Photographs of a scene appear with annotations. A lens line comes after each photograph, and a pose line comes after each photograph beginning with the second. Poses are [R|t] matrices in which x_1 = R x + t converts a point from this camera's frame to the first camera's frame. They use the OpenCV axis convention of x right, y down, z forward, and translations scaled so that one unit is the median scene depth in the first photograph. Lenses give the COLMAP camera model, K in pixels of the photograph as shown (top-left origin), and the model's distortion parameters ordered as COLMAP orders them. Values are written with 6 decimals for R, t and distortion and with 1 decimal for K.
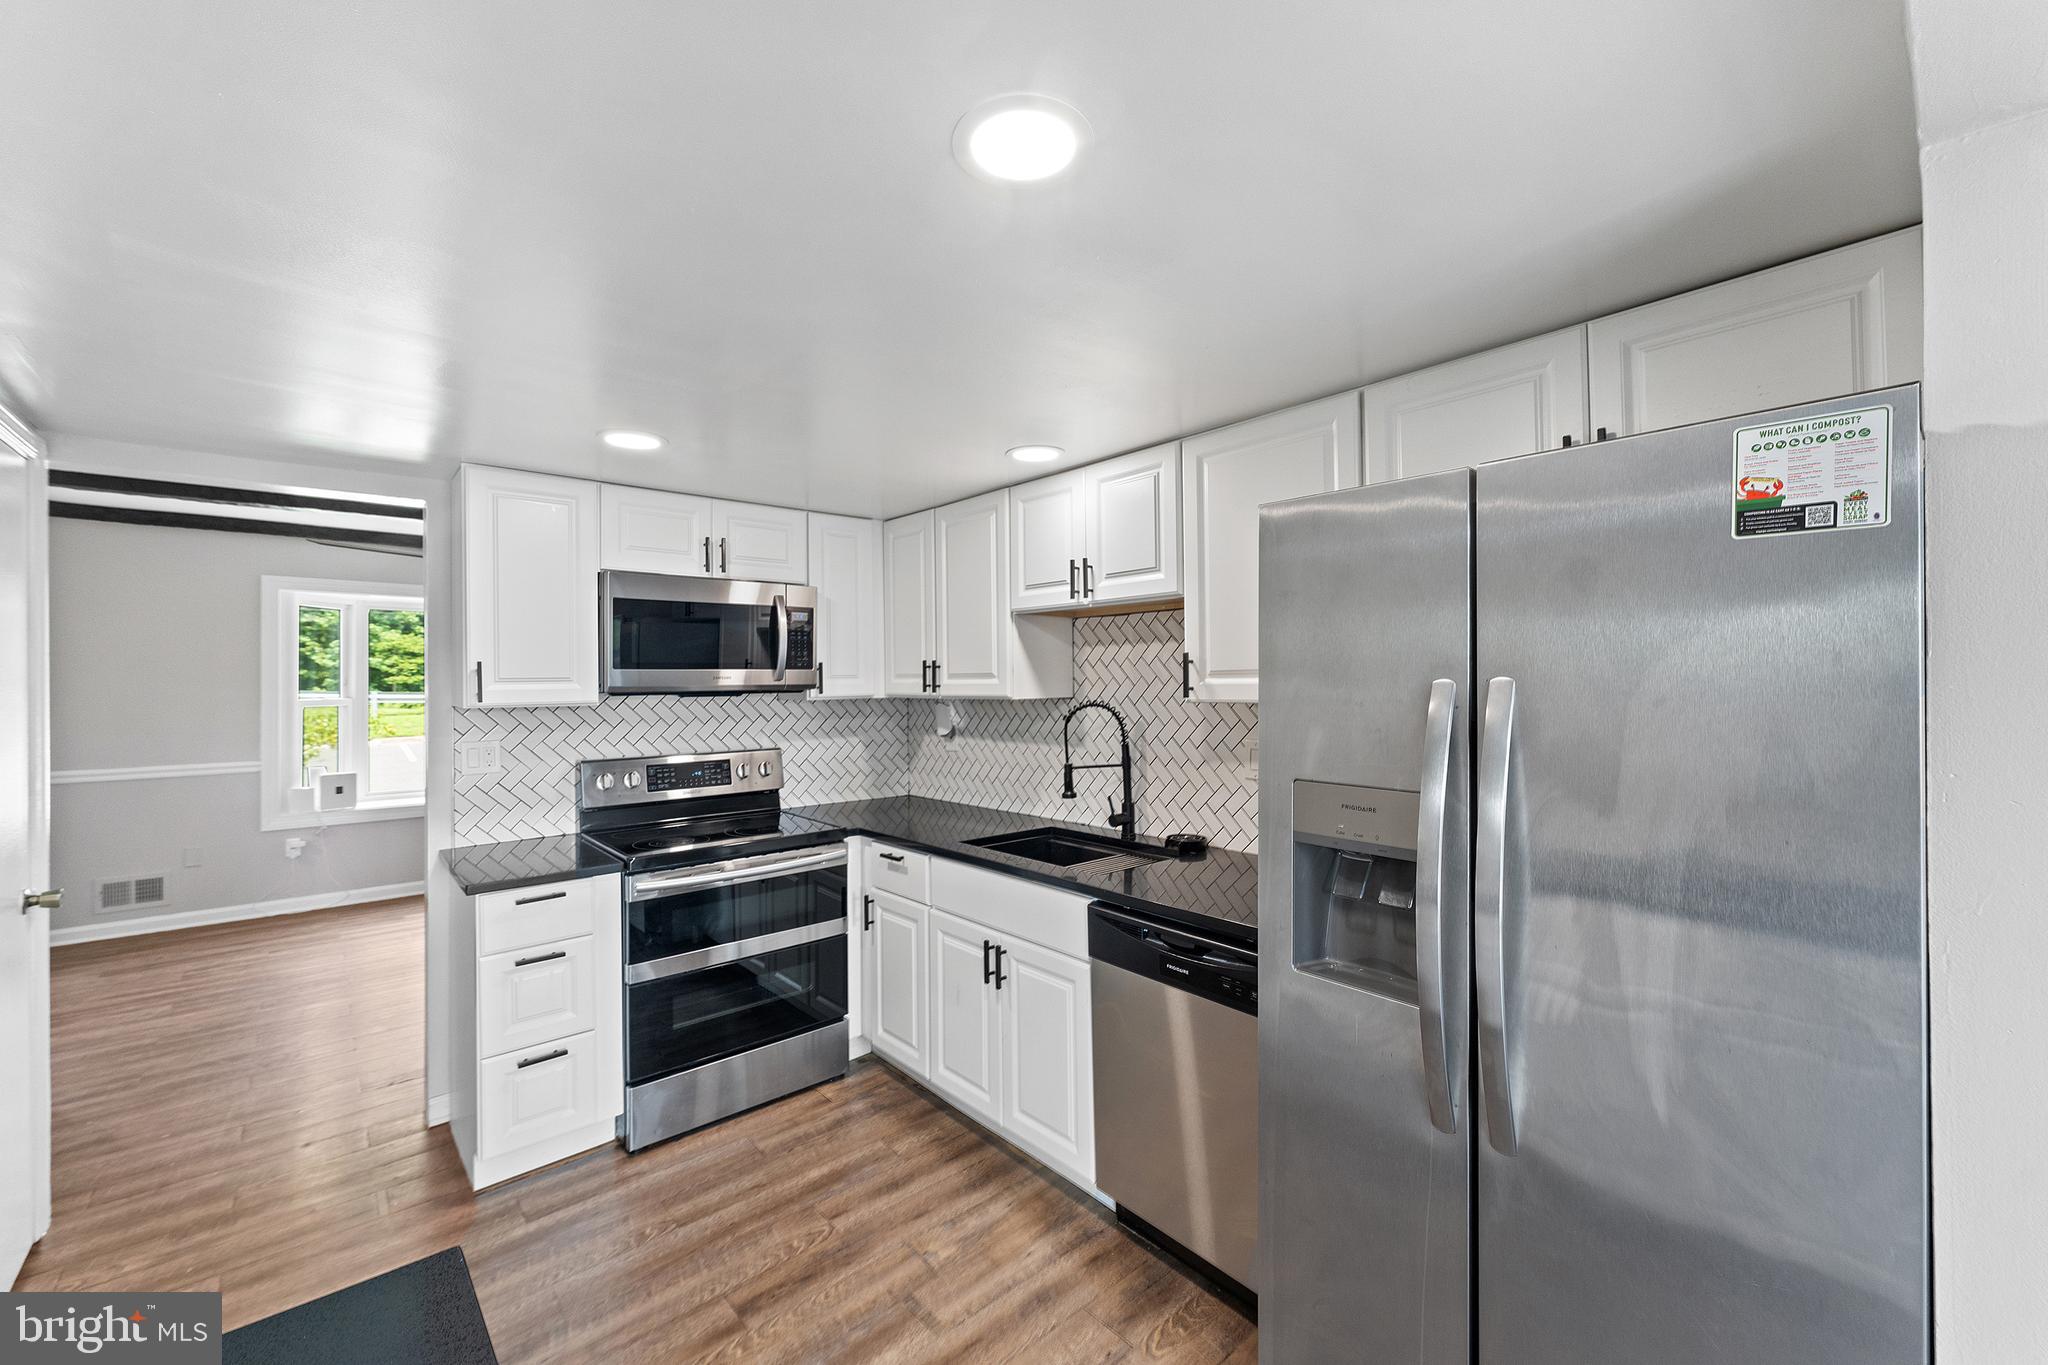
lens RADIAL K [[825.8, 0, 1027.8], [0, 825.8, 673.6], [0, 0, 1]] dist [-0.008195, 0.000201]
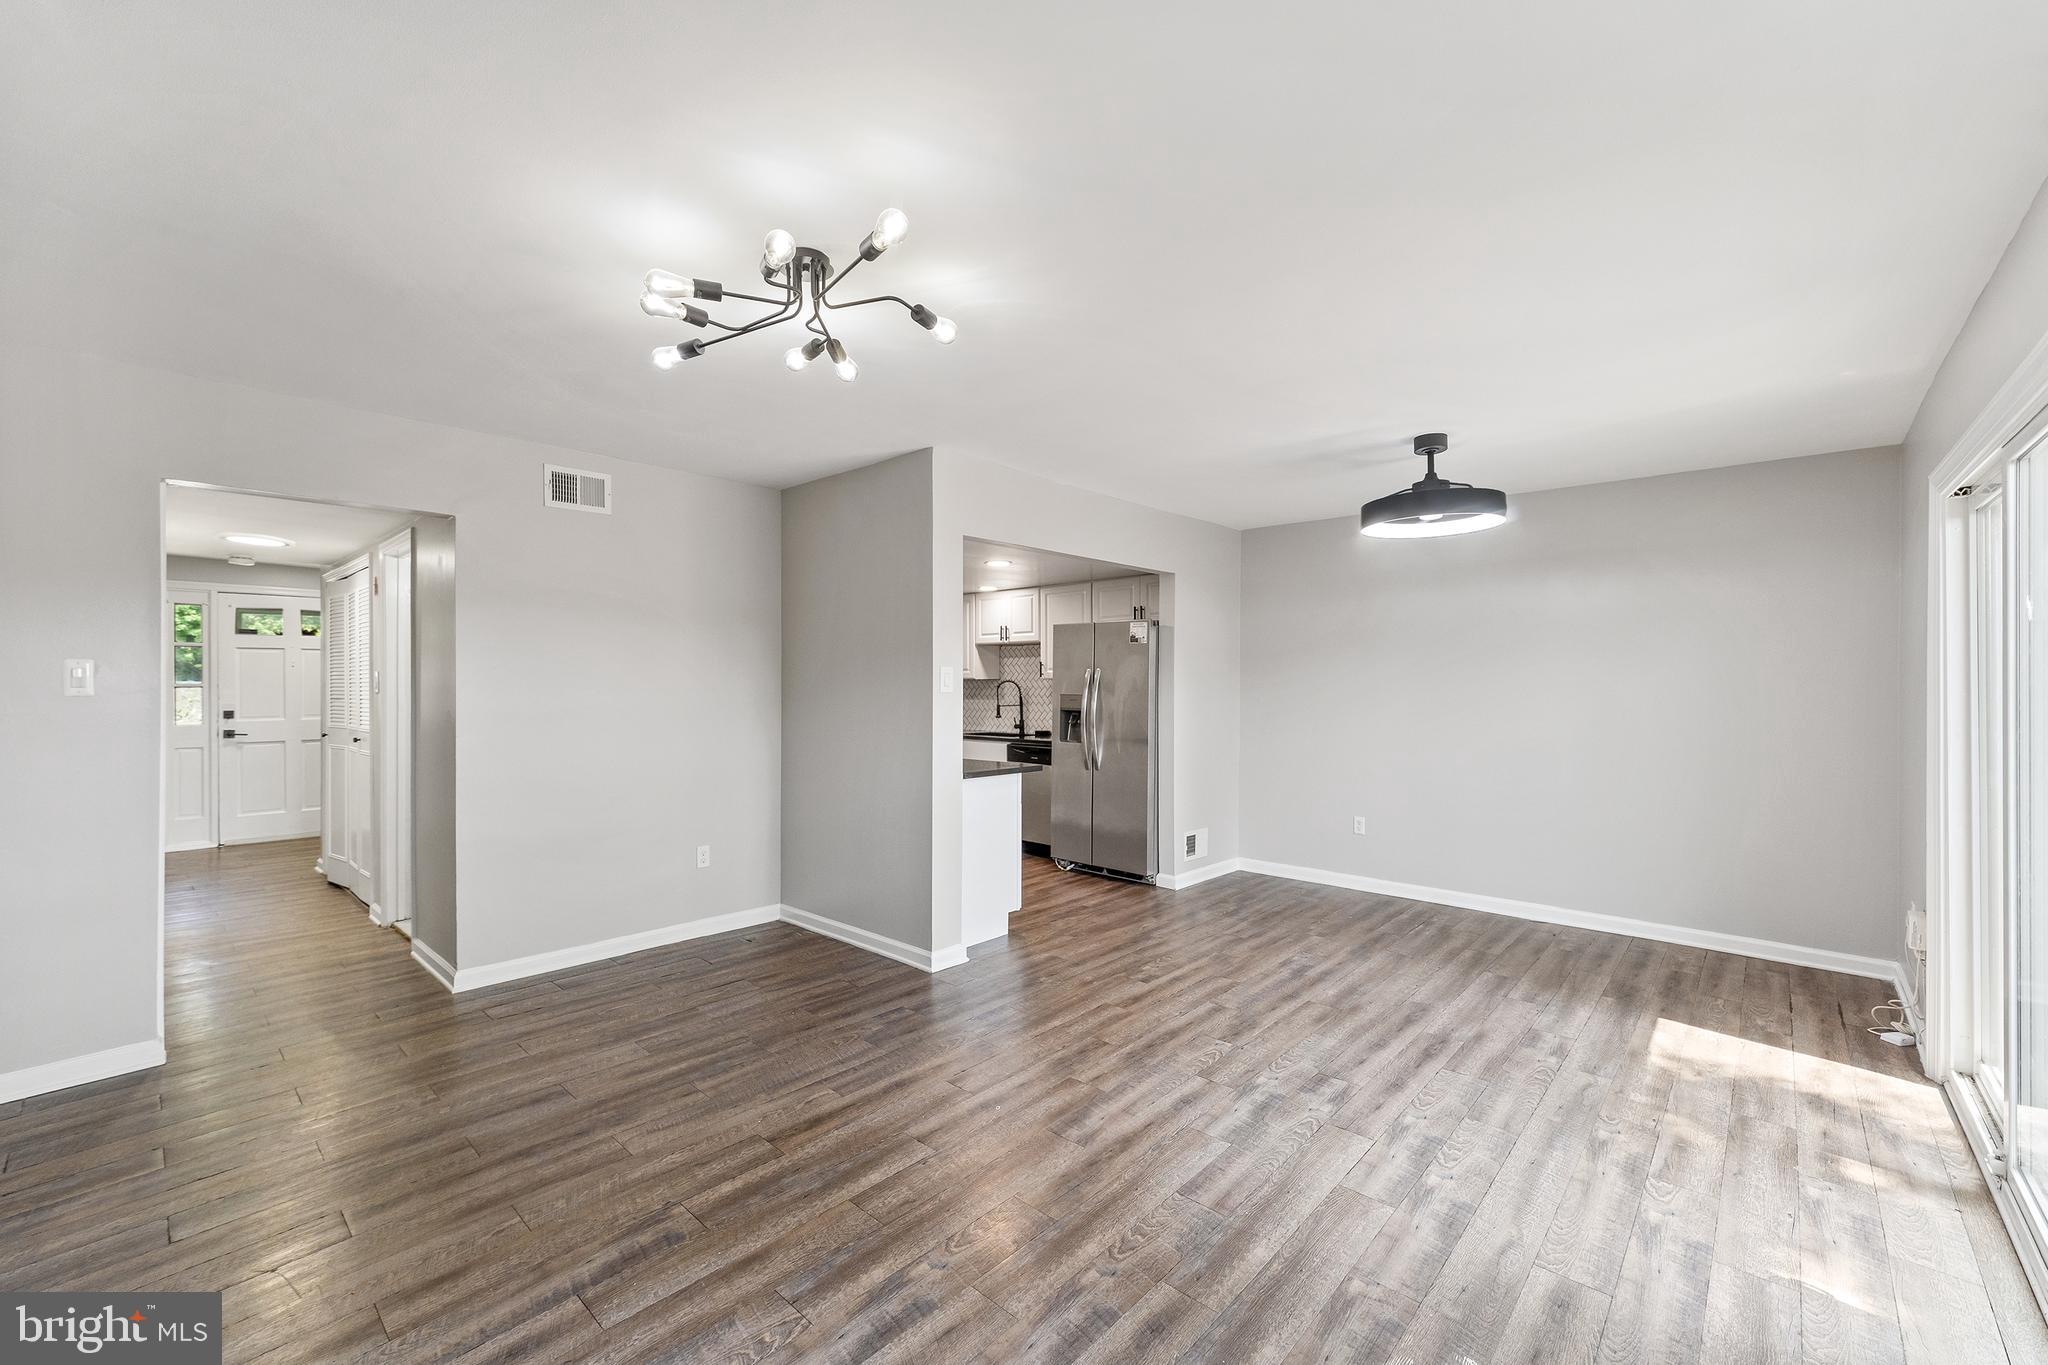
lens RADIAL K [[825.8, 0, 1051.2], [0, 825.8, 678.4], [0, 0, 1]] dist [-0.008195, 0.000201]
pose [[0.992516, 0.009919, 0.121712, -0.103253], [-0.009532, 0.999947, -0.003760, 0.036412], [-0.121742, 0.002571, 0.992558, -1.587263]]
